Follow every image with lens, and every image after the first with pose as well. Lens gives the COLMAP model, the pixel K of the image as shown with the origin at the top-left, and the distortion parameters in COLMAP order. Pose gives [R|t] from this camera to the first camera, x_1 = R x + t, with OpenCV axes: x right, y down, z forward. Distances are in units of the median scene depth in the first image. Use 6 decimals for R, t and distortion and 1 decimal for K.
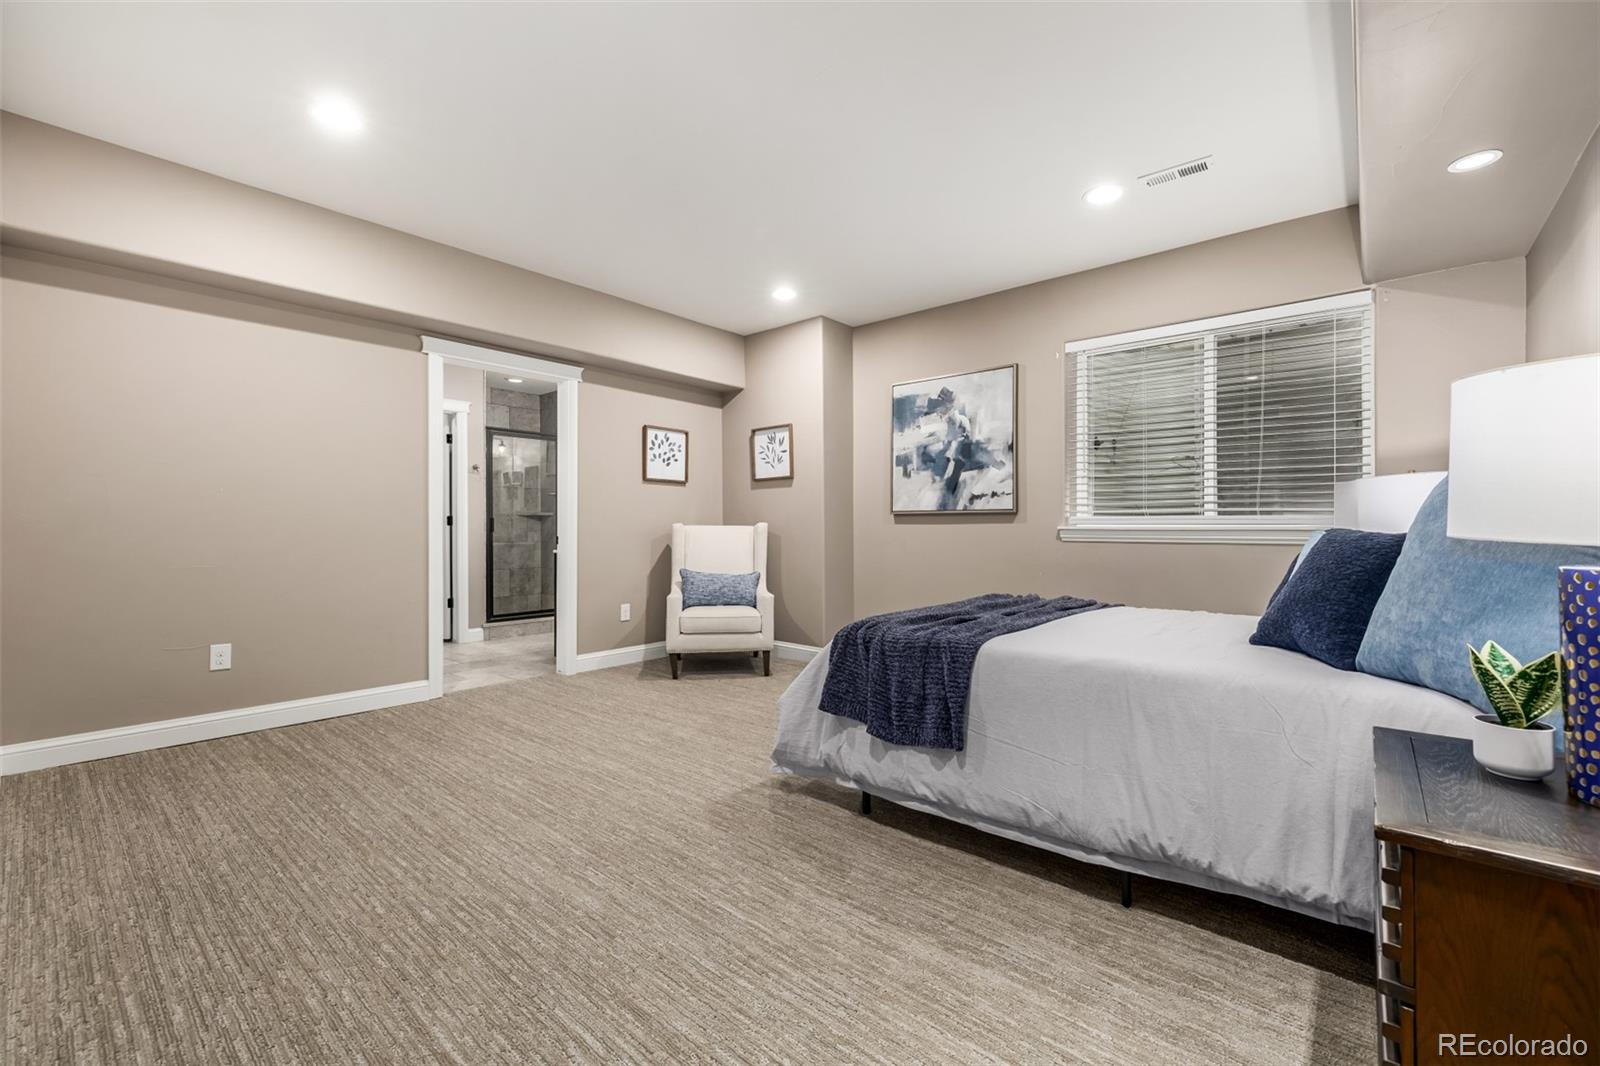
lens RADIAL K [[677.0, 0, 797.2], [0, 677.0, 536.5], [0, 0, 1]] dist [0.000607, -0.000131]
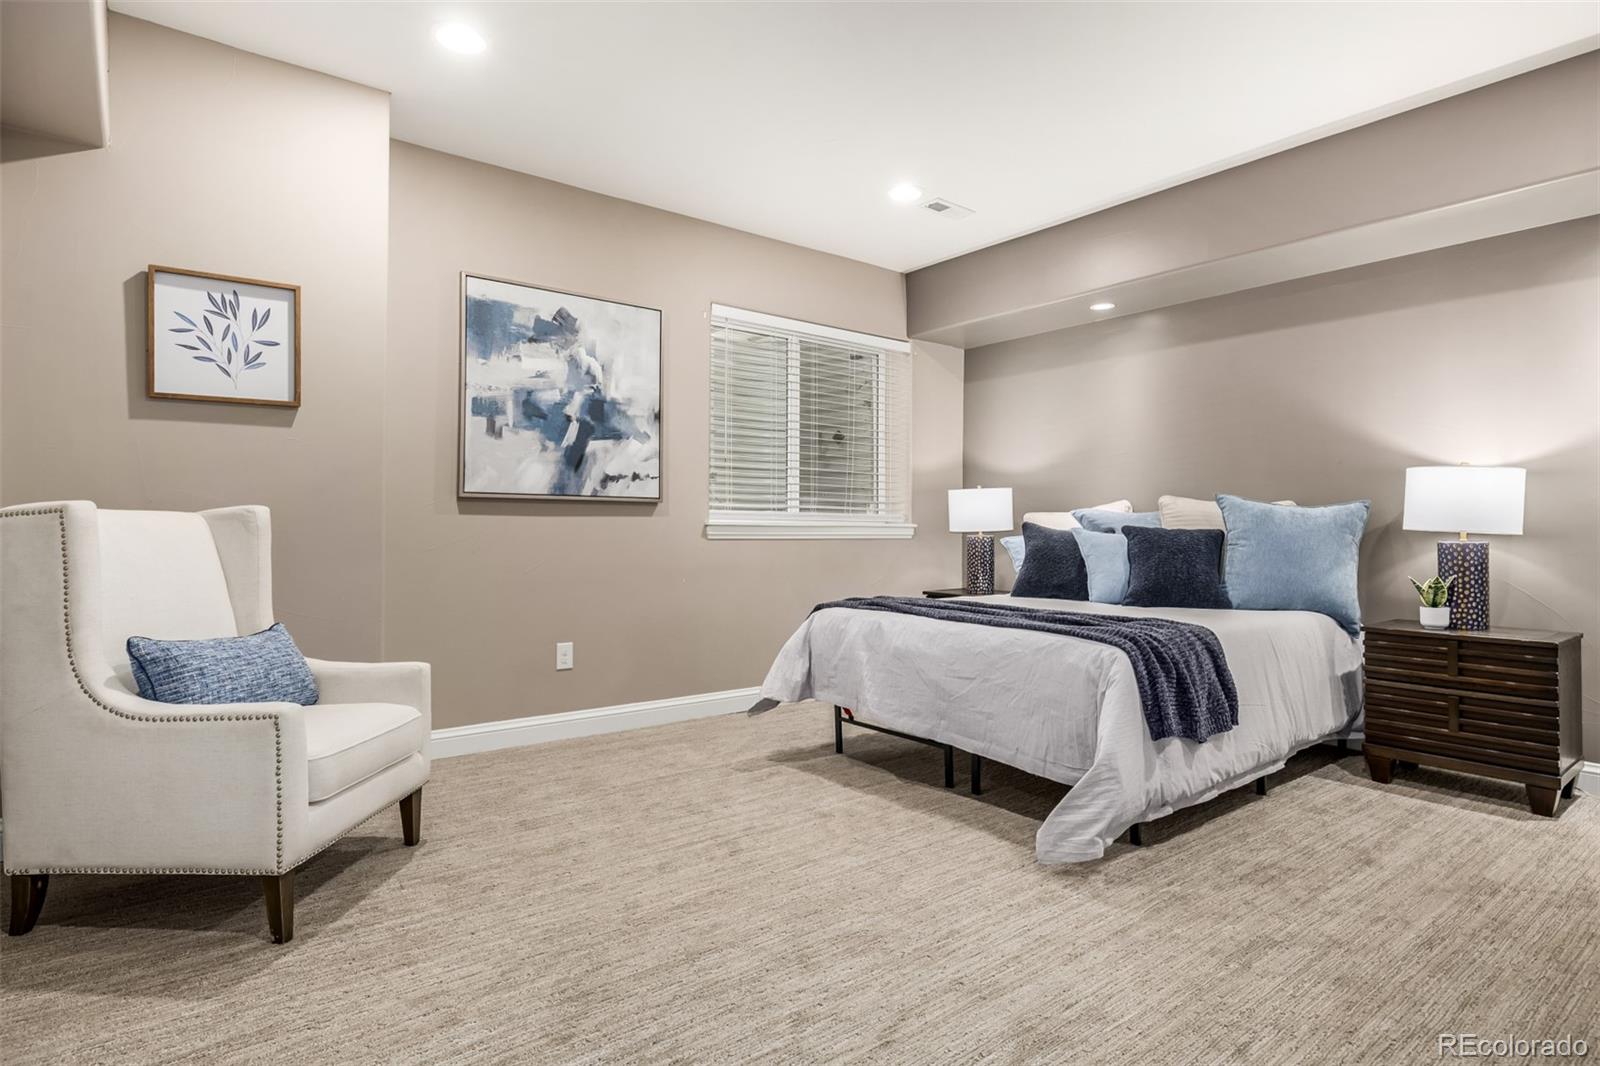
lens RADIAL K [[850.0, 0, 796.6], [0, 850.0, 523.5], [0, 0, 1]] dist [-0.000010, -0.000240]
pose [[0.183192, 0.004784, 0.983065, -0.556243], [0.005636, 0.999967, -0.005917, -0.004796], [-0.983061, 0.006625, 0.183159, 0.633671]]
